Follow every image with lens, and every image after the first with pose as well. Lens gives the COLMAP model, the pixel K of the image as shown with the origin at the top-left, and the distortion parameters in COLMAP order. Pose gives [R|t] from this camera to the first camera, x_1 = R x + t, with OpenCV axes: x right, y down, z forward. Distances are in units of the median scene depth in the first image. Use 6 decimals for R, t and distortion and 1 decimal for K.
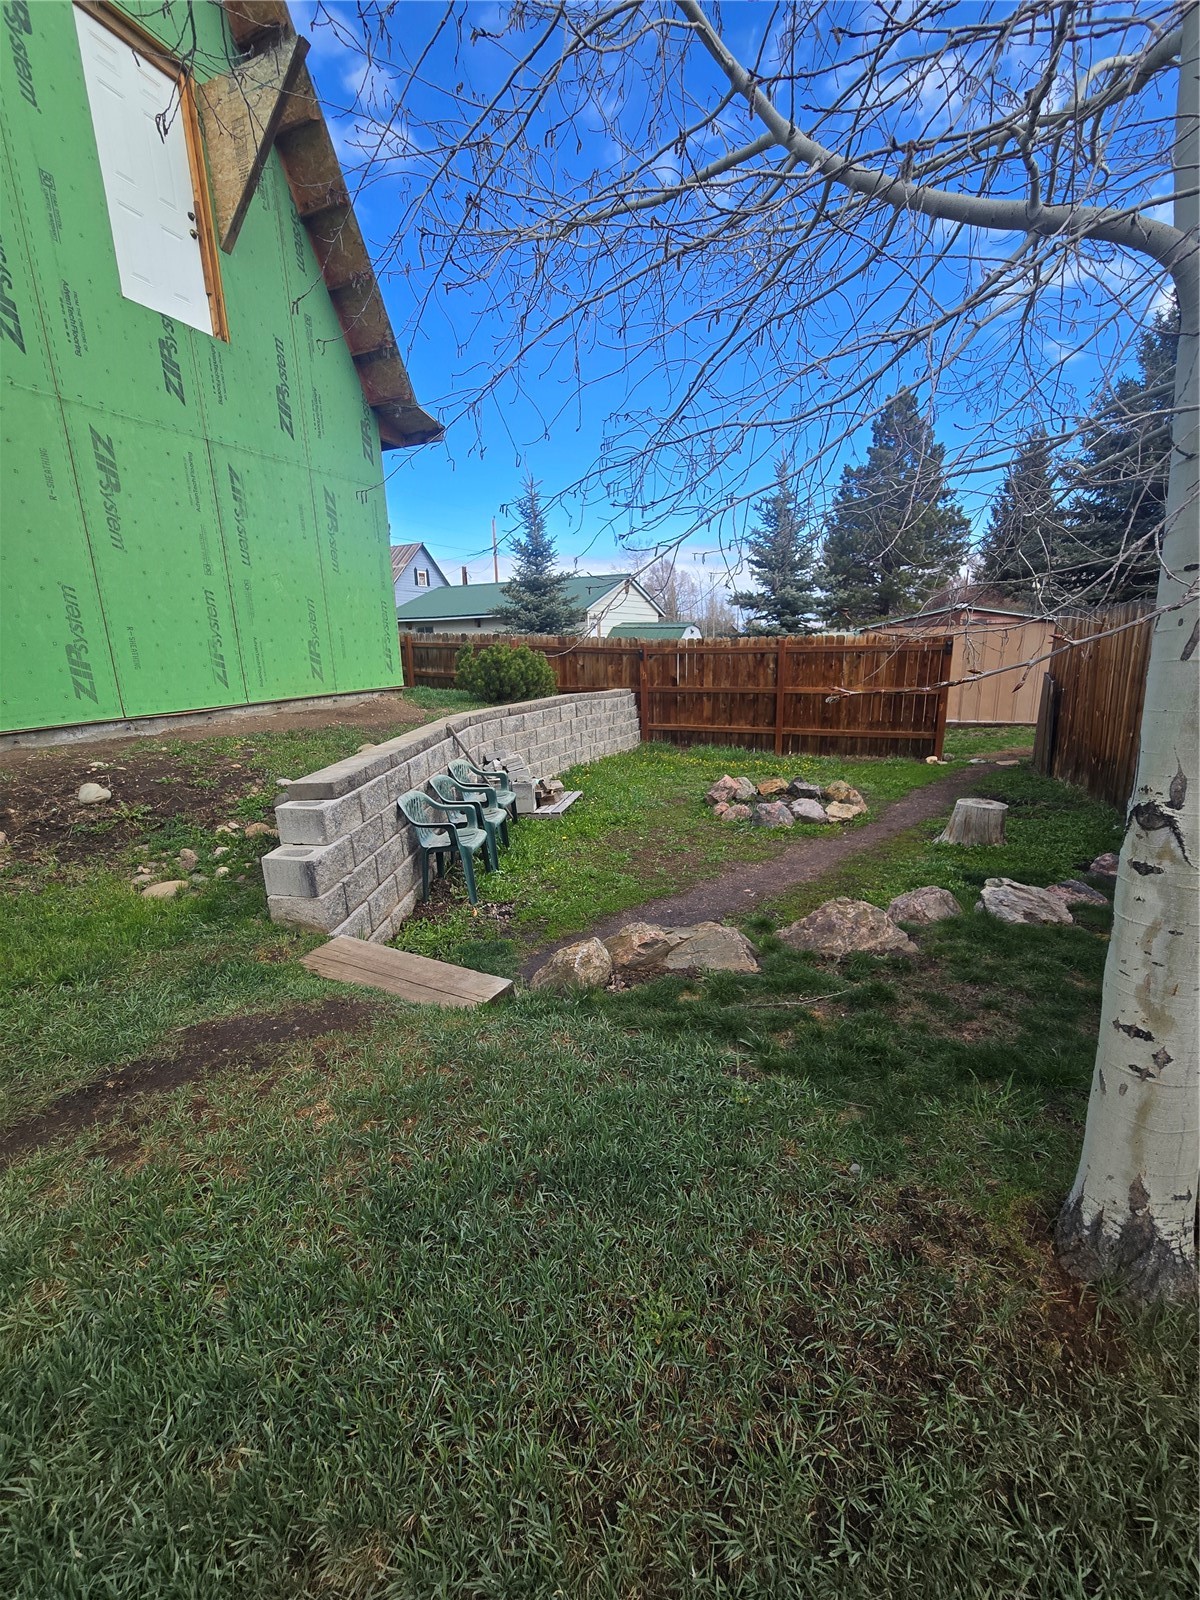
lens RADIAL K [[653.3, 0, 603.6], [0, 653.3, 802.0], [0, 0, 1]] dist [-0.000221, 0.000619]
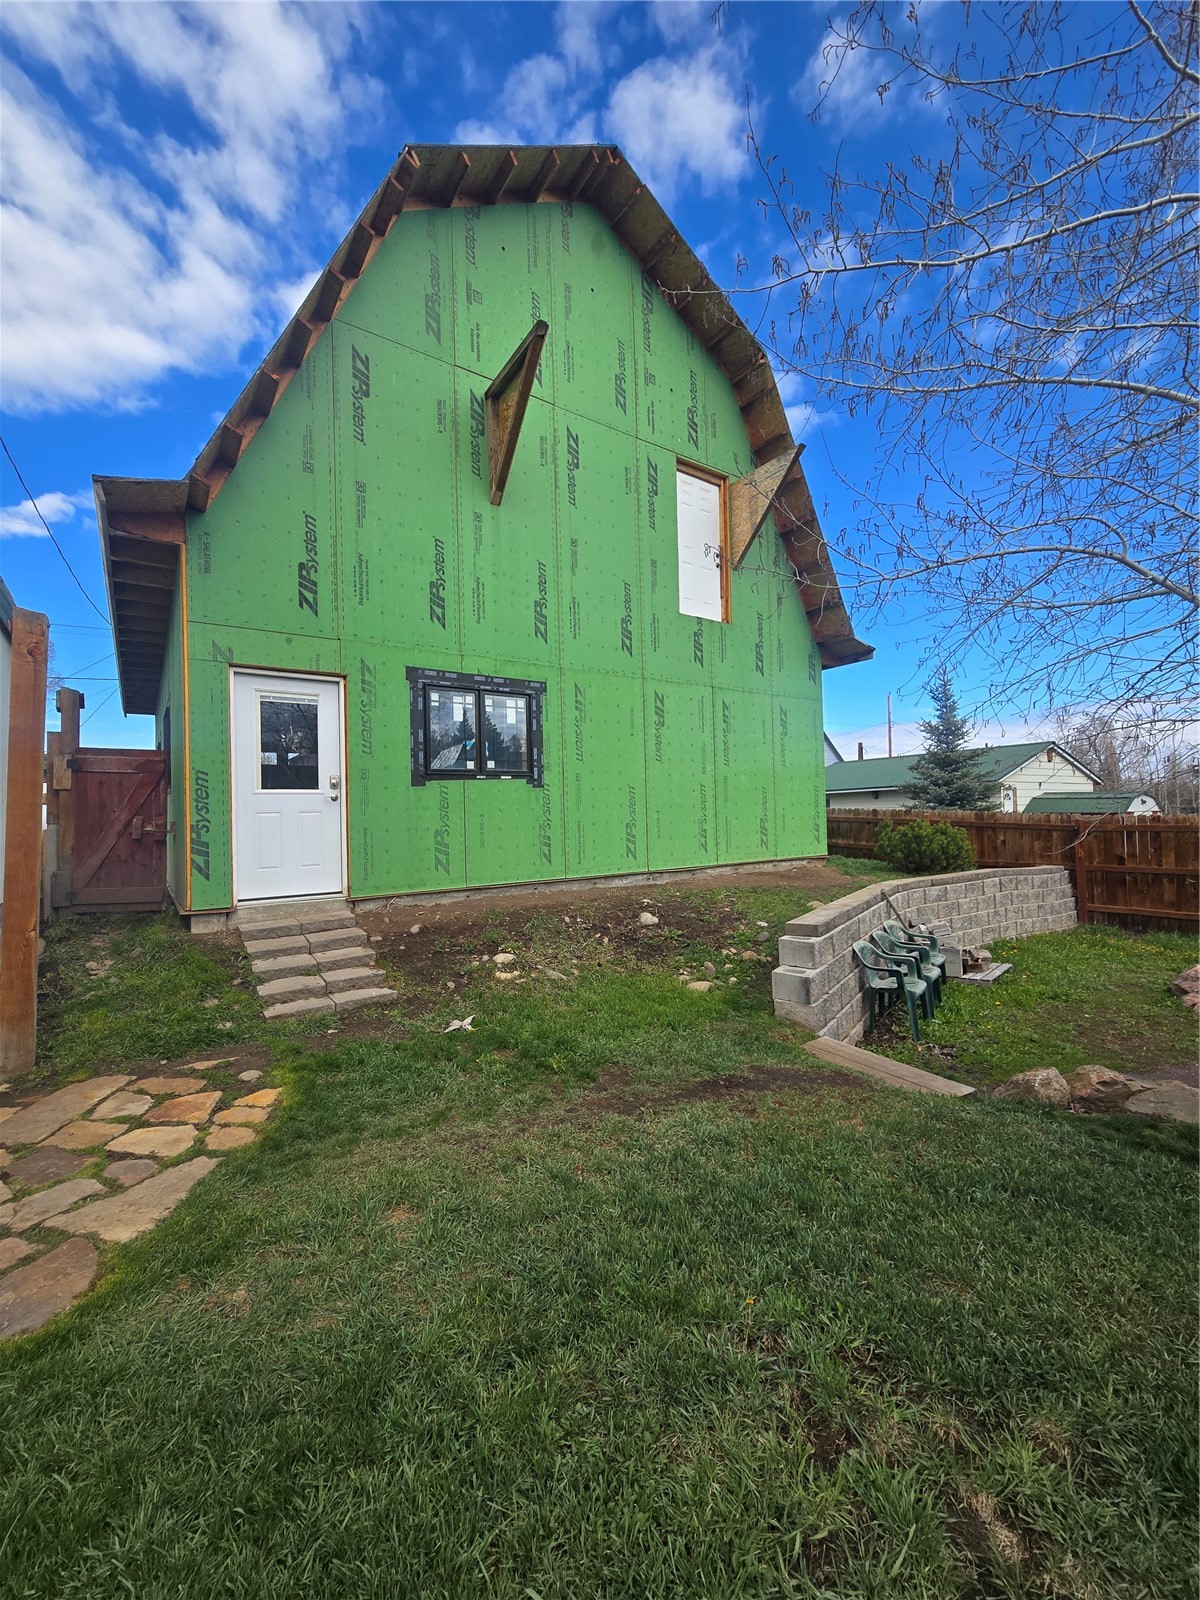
lens RADIAL K [[653.3, 0, 603.6], [0, 653.3, 802.0], [0, 0, 1]] dist [-0.000221, 0.000619]
pose [[0.846892, -0.007434, -0.531712, -0.034155], [-0.125477, 0.968873, -0.213401, 0.043223], [0.516748, 0.247446, 0.819599, -0.272779]]
